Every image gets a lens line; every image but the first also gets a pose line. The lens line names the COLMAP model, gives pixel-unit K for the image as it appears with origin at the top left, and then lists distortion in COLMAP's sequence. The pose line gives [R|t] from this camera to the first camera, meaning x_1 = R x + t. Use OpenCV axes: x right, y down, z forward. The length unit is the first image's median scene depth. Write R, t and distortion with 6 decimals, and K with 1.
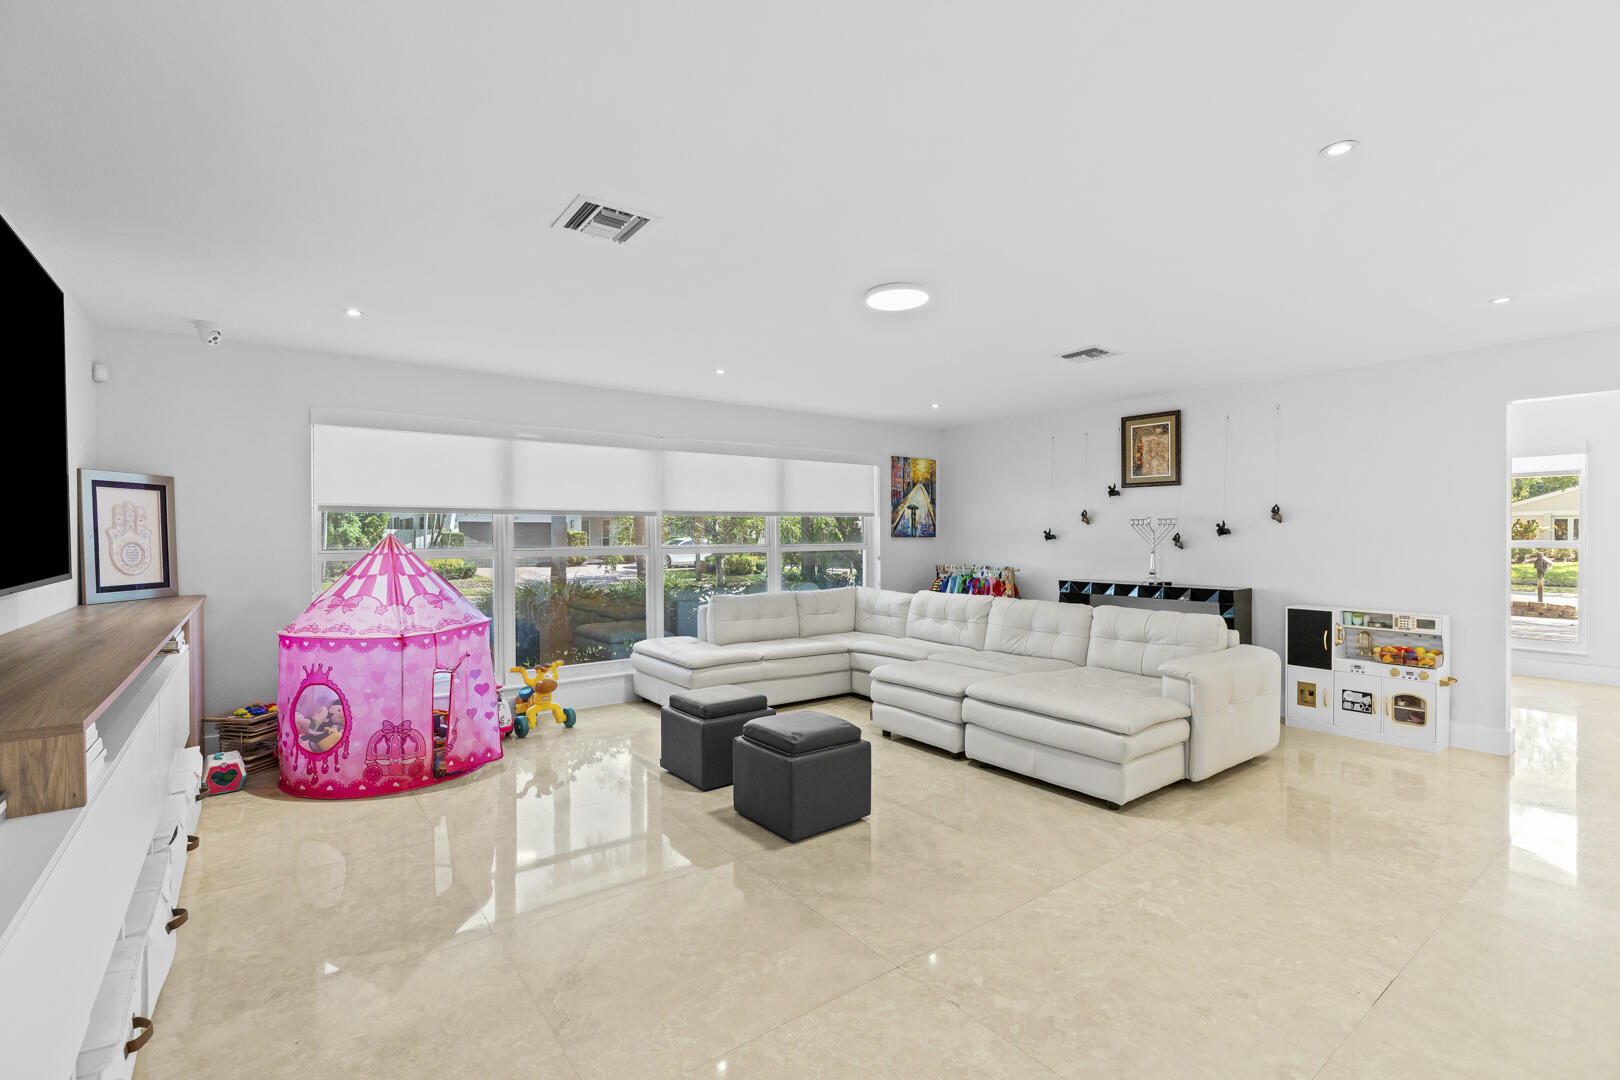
lens RADIAL K [[719.3, 0, 805.2], [0, 719.3, 540.9], [0, 0, 1]] dist [-0.002606, -0.000454]
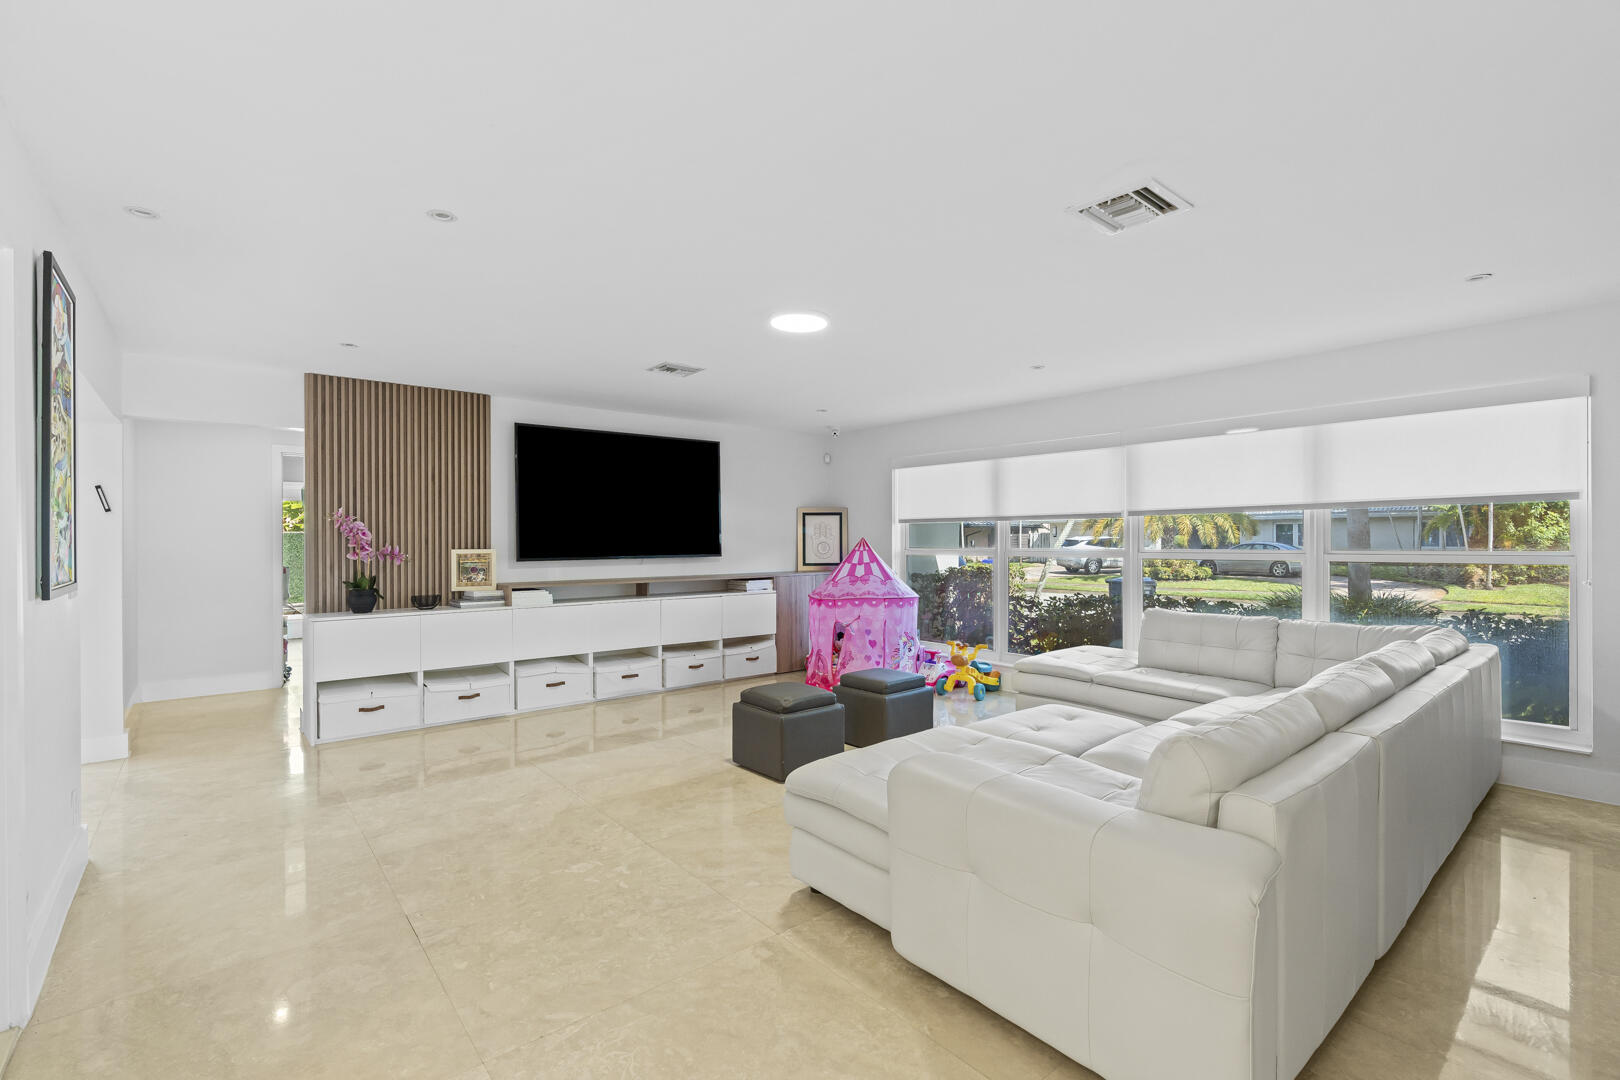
lens RADIAL K [[719.3, 0, 805.2], [0, 719.3, 540.9], [0, 0, 1]] dist [-0.002606, -0.000454]
pose [[0.047633, 0.003408, -0.998859, 1.136794], [-0.004458, 0.999985, 0.003199, -0.007915], [0.998855, 0.004300, 0.047647, 0.894992]]
